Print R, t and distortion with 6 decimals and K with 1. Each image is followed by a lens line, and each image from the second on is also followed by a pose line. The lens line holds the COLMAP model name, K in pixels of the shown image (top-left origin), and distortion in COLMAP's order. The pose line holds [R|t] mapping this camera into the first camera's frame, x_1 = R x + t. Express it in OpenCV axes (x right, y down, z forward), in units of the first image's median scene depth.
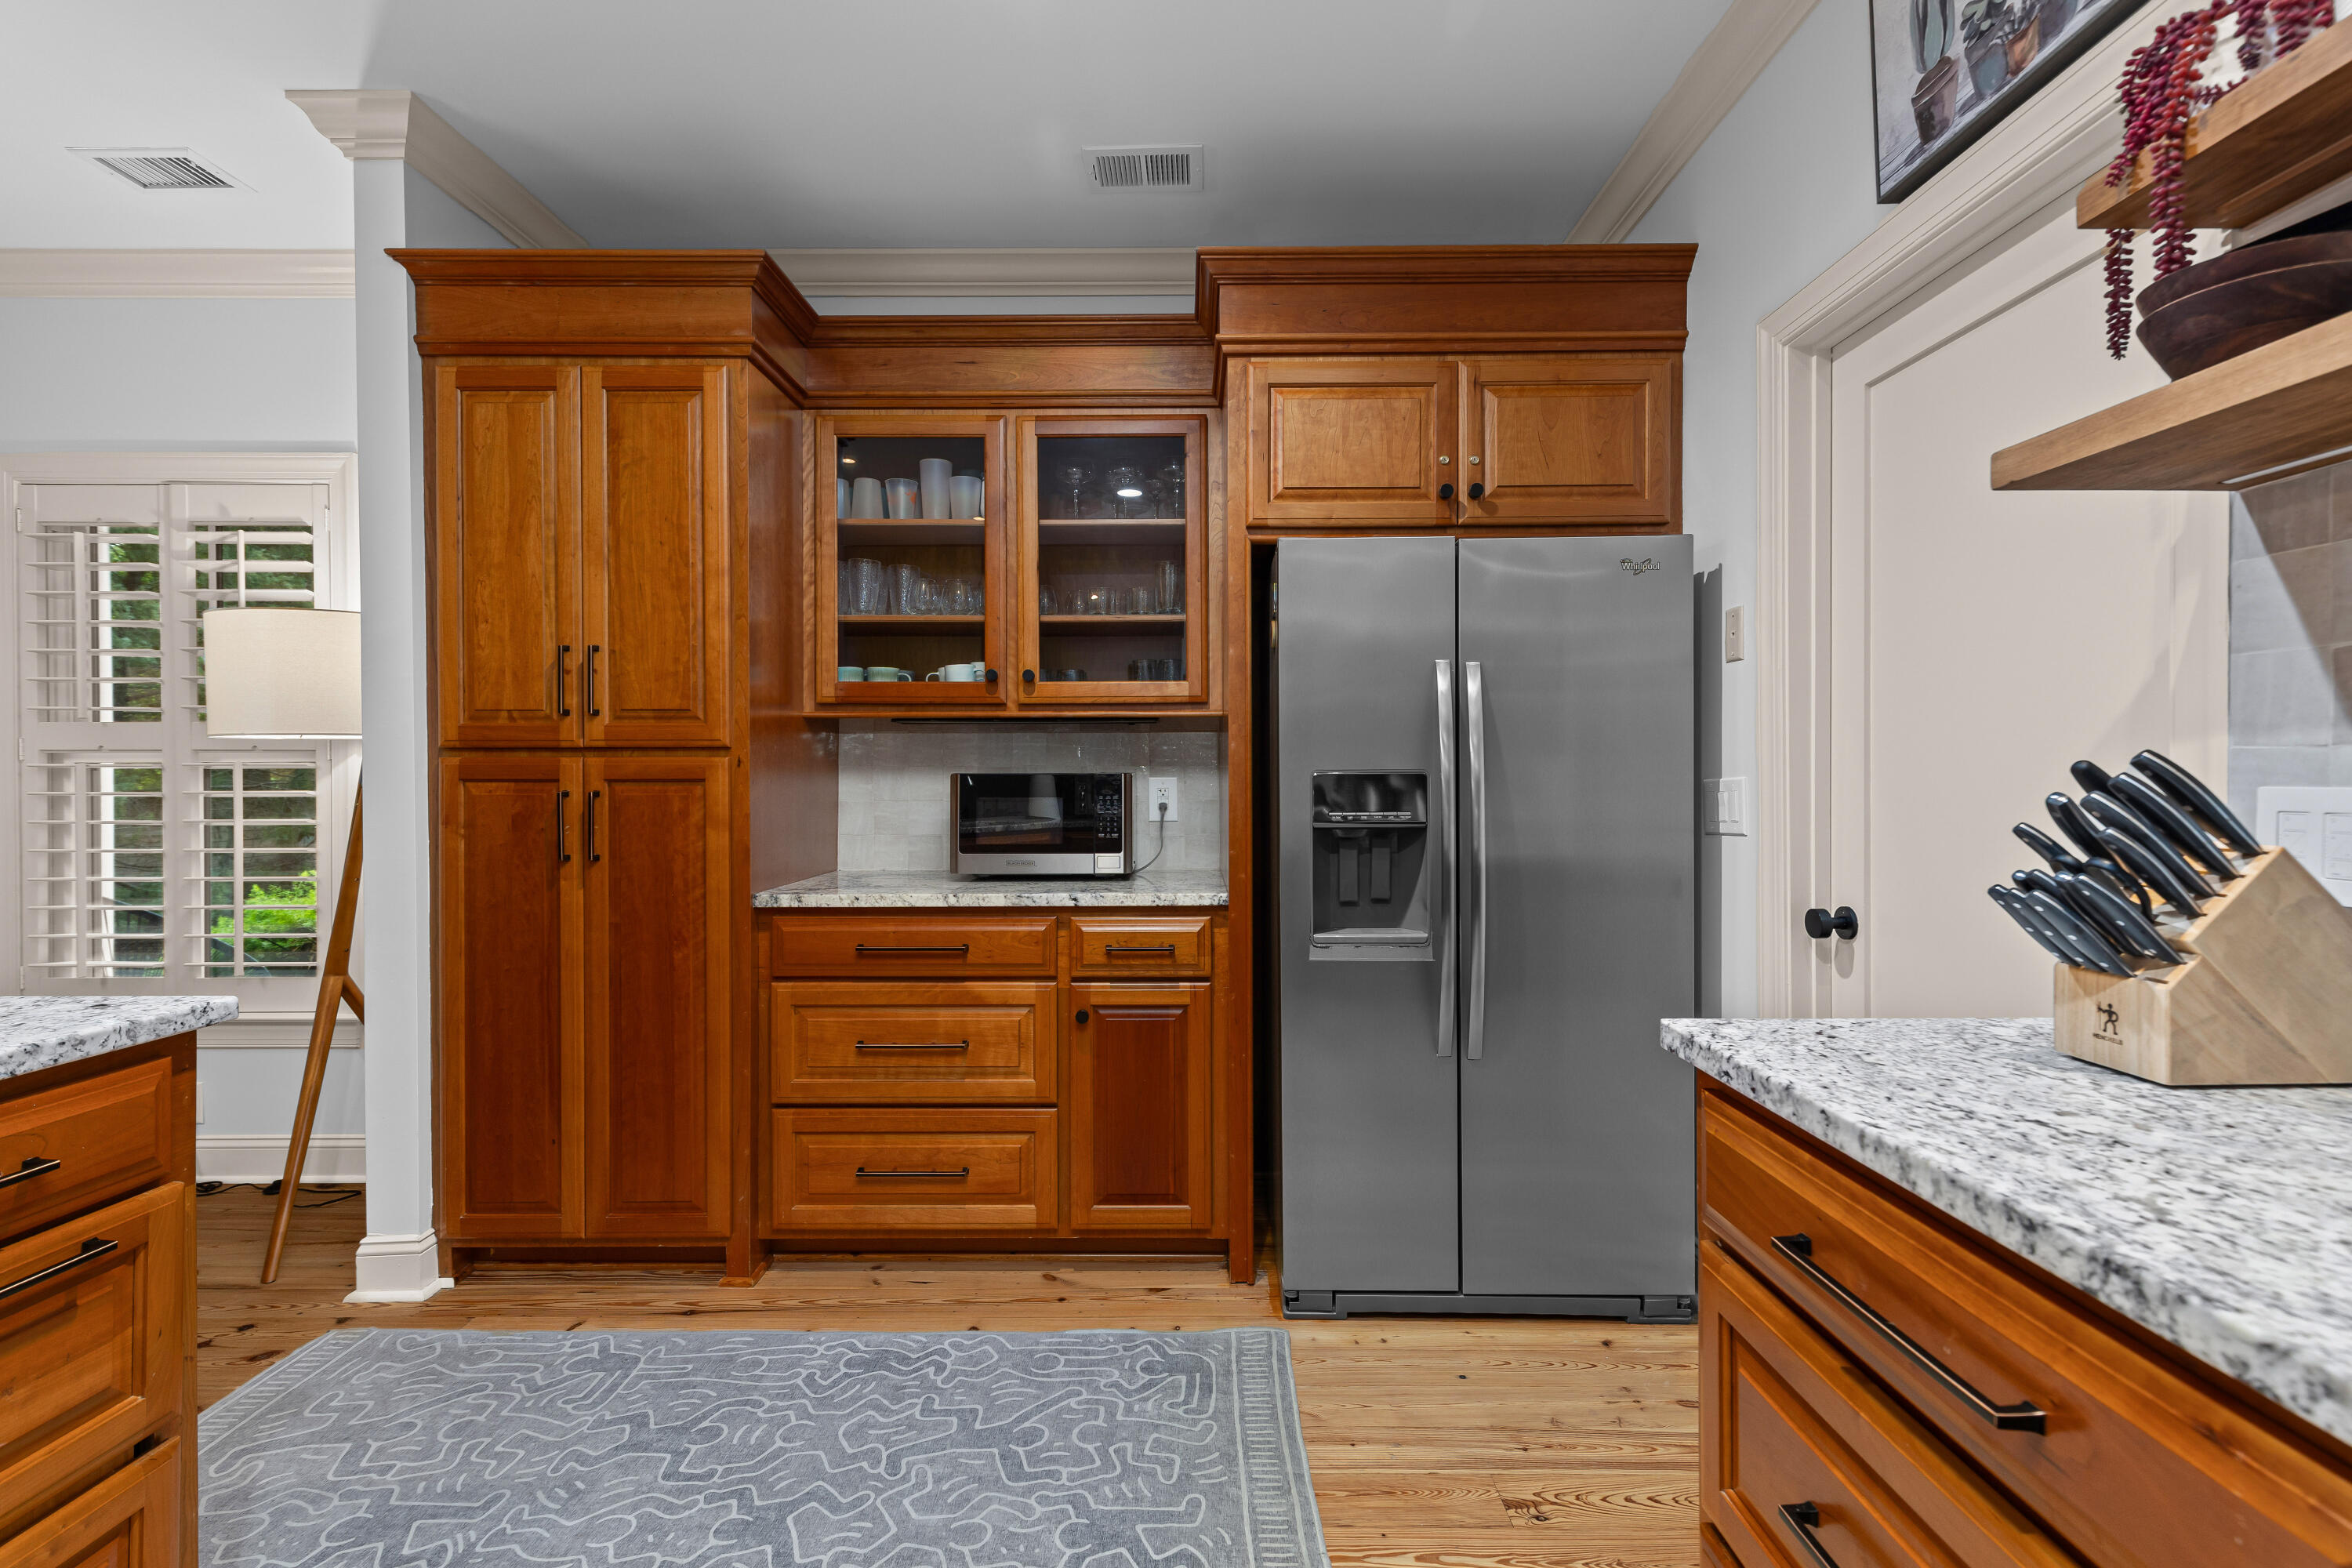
lens RADIAL K [[1069.0, 0, 1174.6], [0, 1069.0, 785.0], [0, 0, 1]] dist [0.018848, 0.000076]
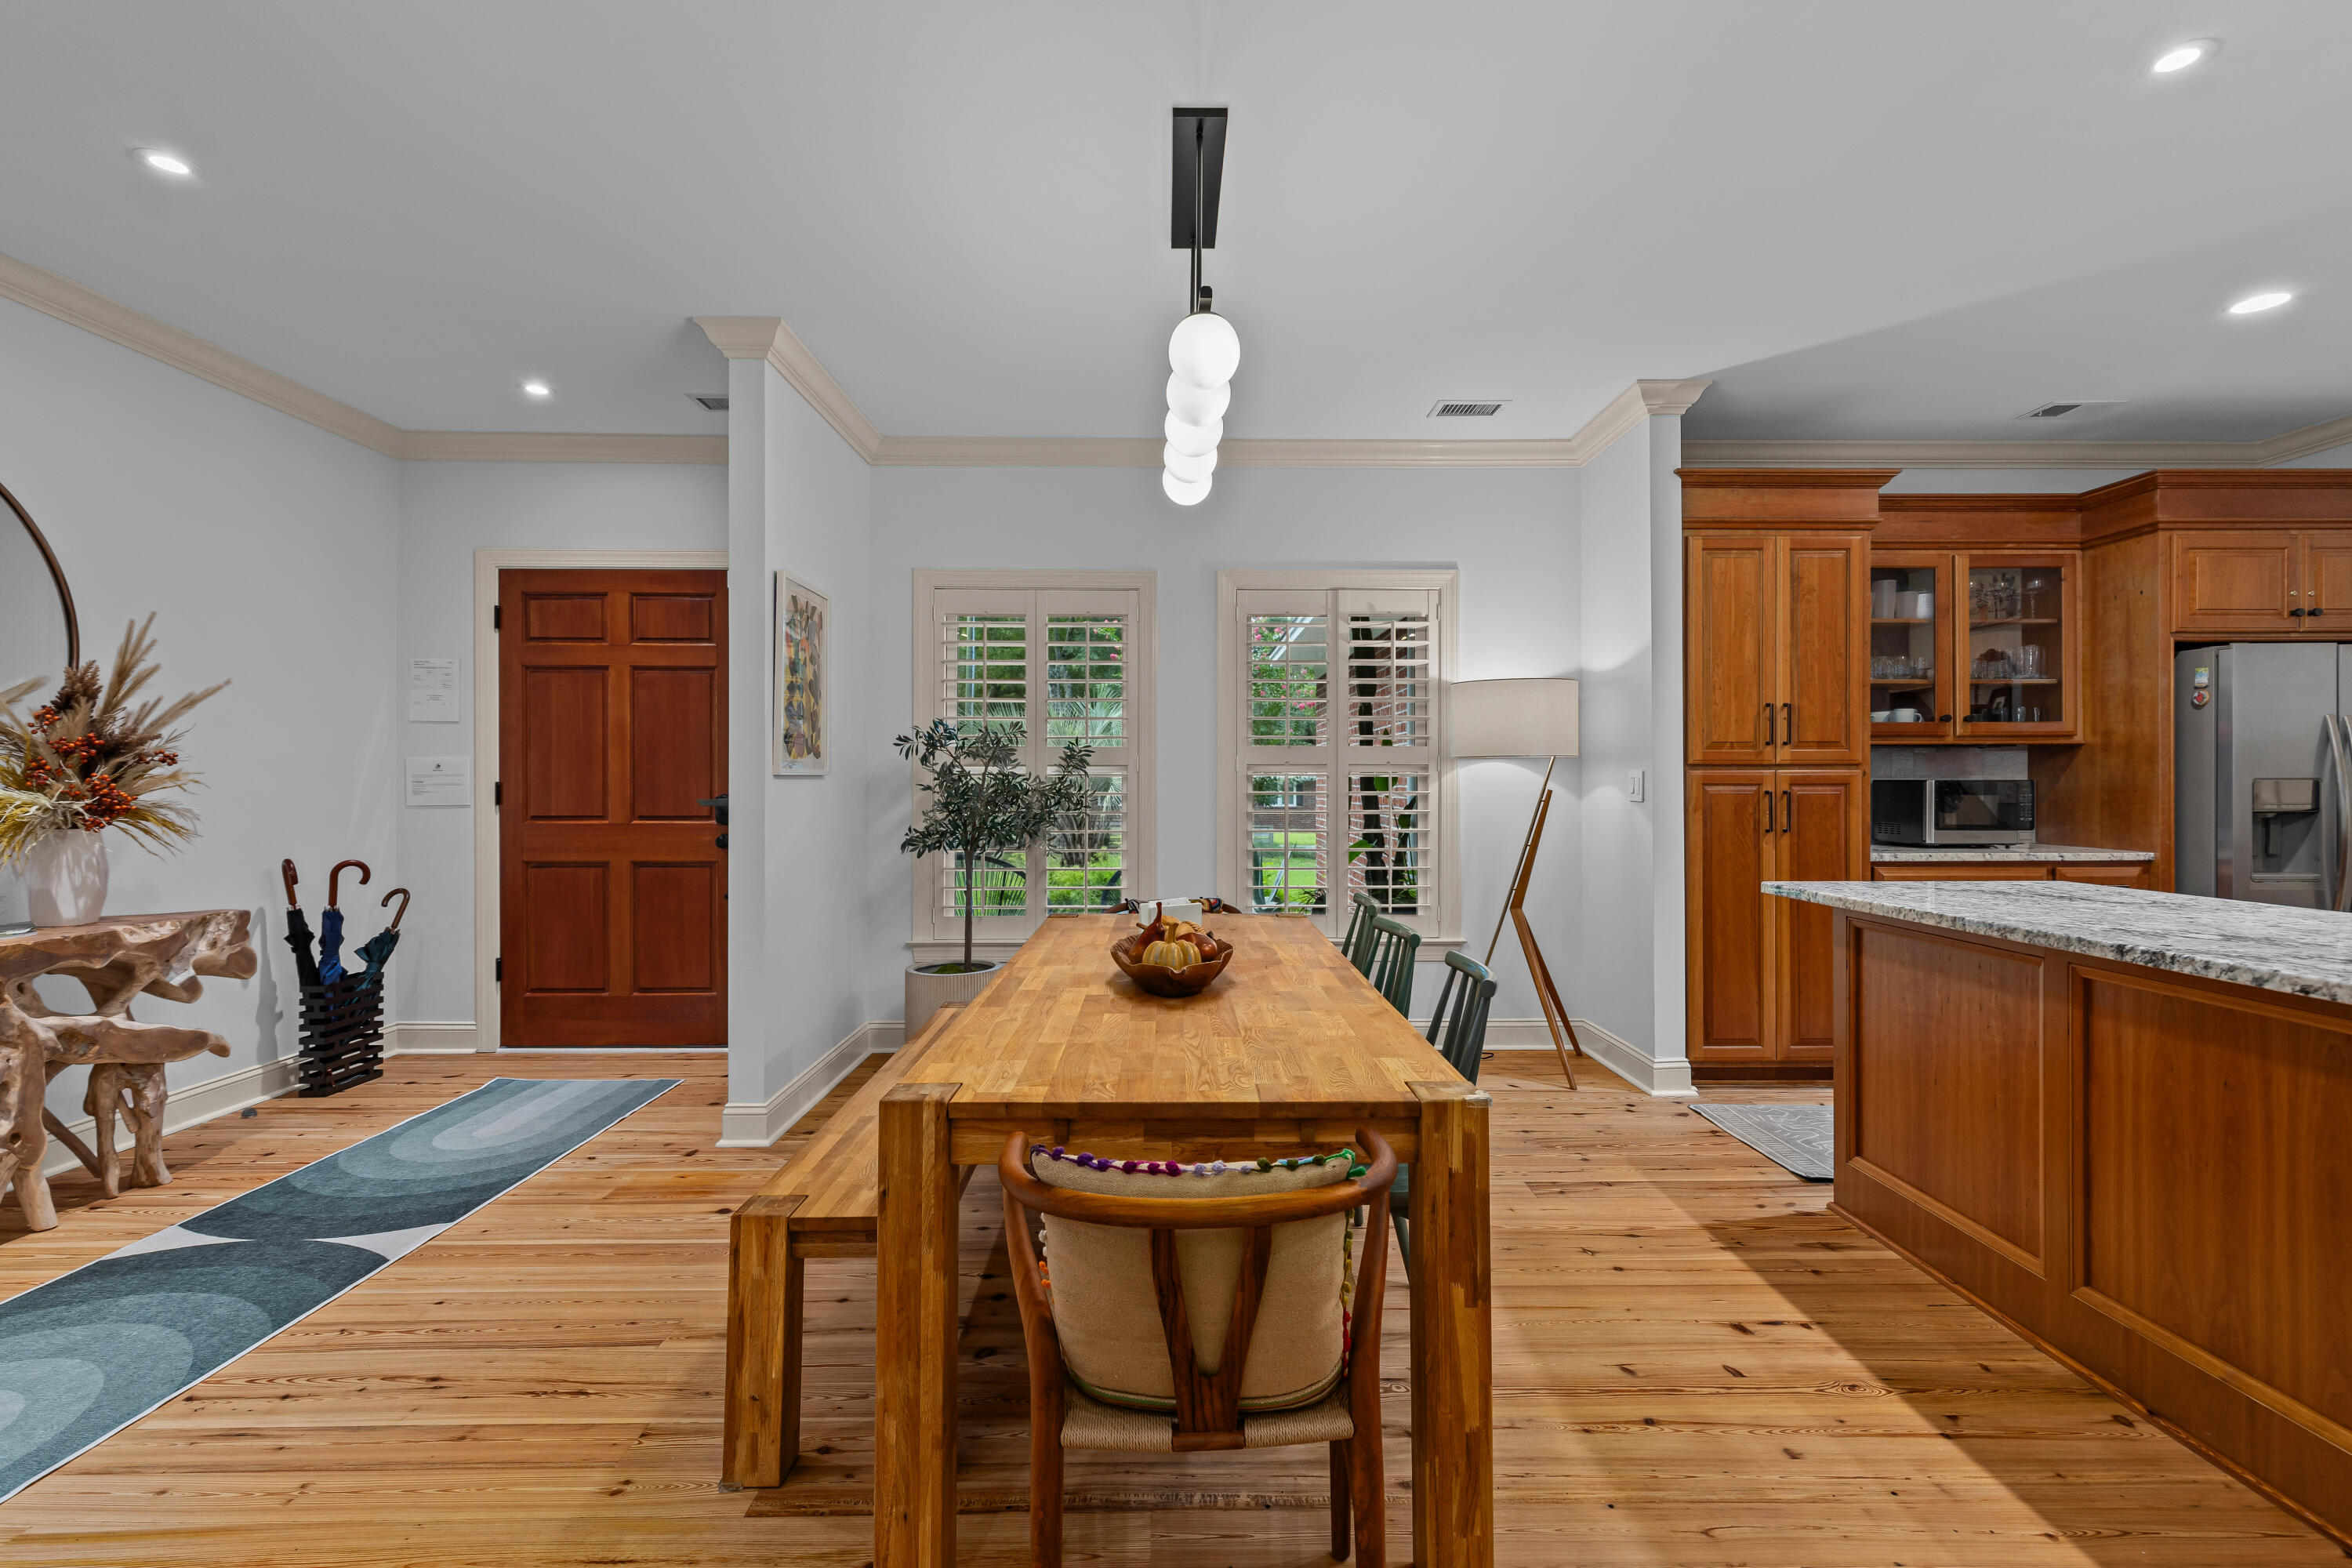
lens RADIAL K [[1069.0, 0, 1185.3], [0, 1069.0, 774.3], [0, 0, 1]] dist [0.018848, 0.000076]
pose [[0.999589, 0.001026, 0.028650, -1.505953], [-0.000740, 0.999950, -0.009987, -0.002083], [-0.028659, 0.009962, 0.999540, -0.632144]]
